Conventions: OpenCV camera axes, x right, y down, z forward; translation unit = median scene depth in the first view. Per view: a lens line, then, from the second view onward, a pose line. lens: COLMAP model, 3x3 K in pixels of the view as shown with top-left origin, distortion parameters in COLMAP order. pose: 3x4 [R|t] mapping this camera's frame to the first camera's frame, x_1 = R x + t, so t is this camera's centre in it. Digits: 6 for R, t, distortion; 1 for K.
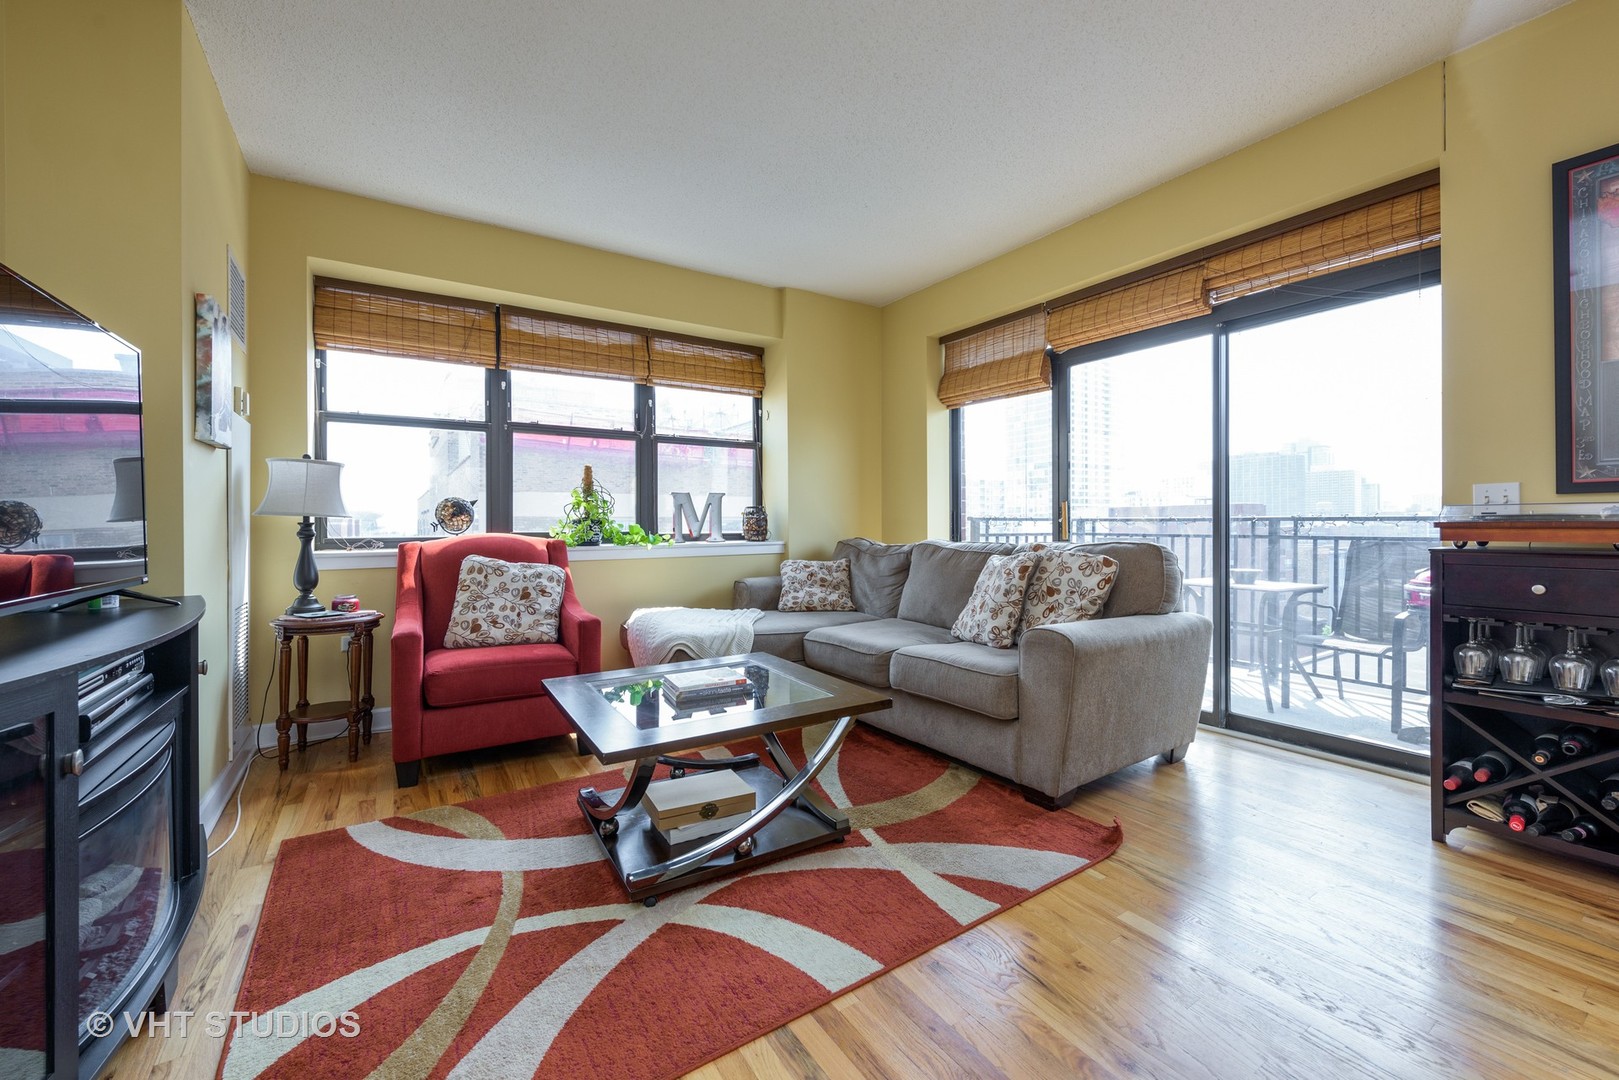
lens RADIAL K [[657.9, 0, 809.2], [0, 657.9, 526.3], [0, 0, 1]] dist [-0.001609, 0.000016]
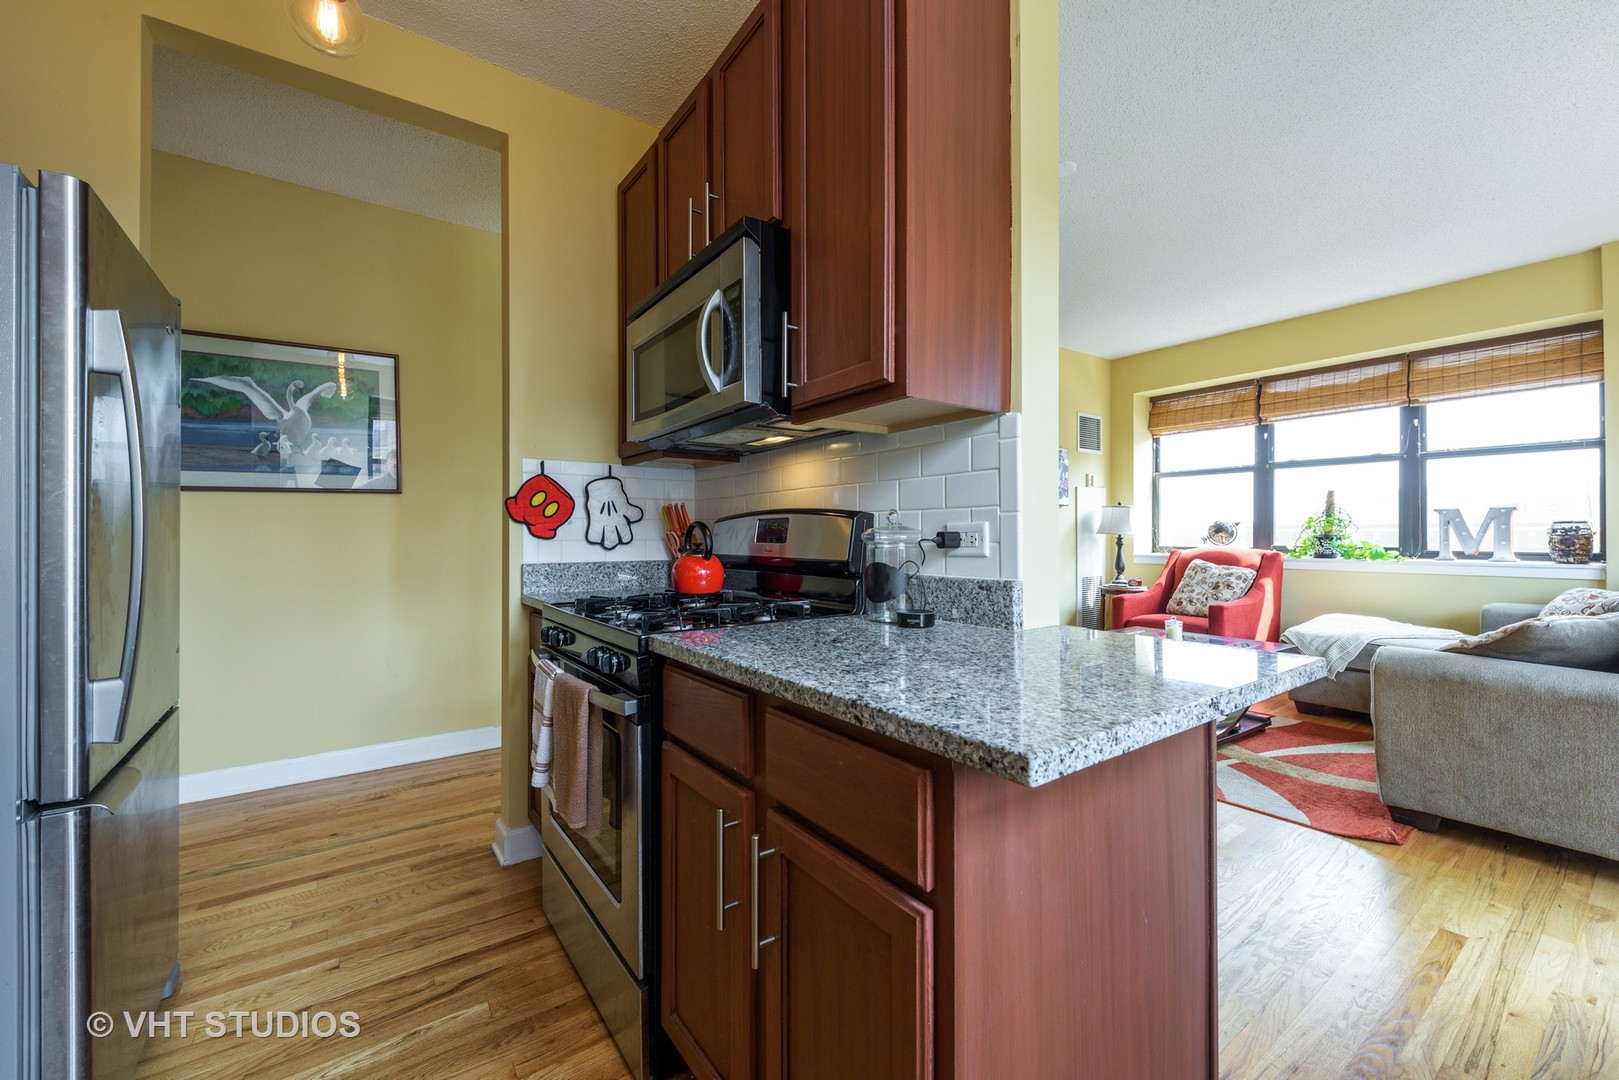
lens RADIAL K [[657.9, 0, 817.9], [0, 657.9, 535.2], [0, 0, 1]] dist [-0.001609, 0.000016]
pose [[0.045583, 0.005080, -0.998948, 0.821019], [-0.006531, 0.999967, 0.004787, -0.011450], [0.998939, 0.006306, 0.045615, 0.022559]]
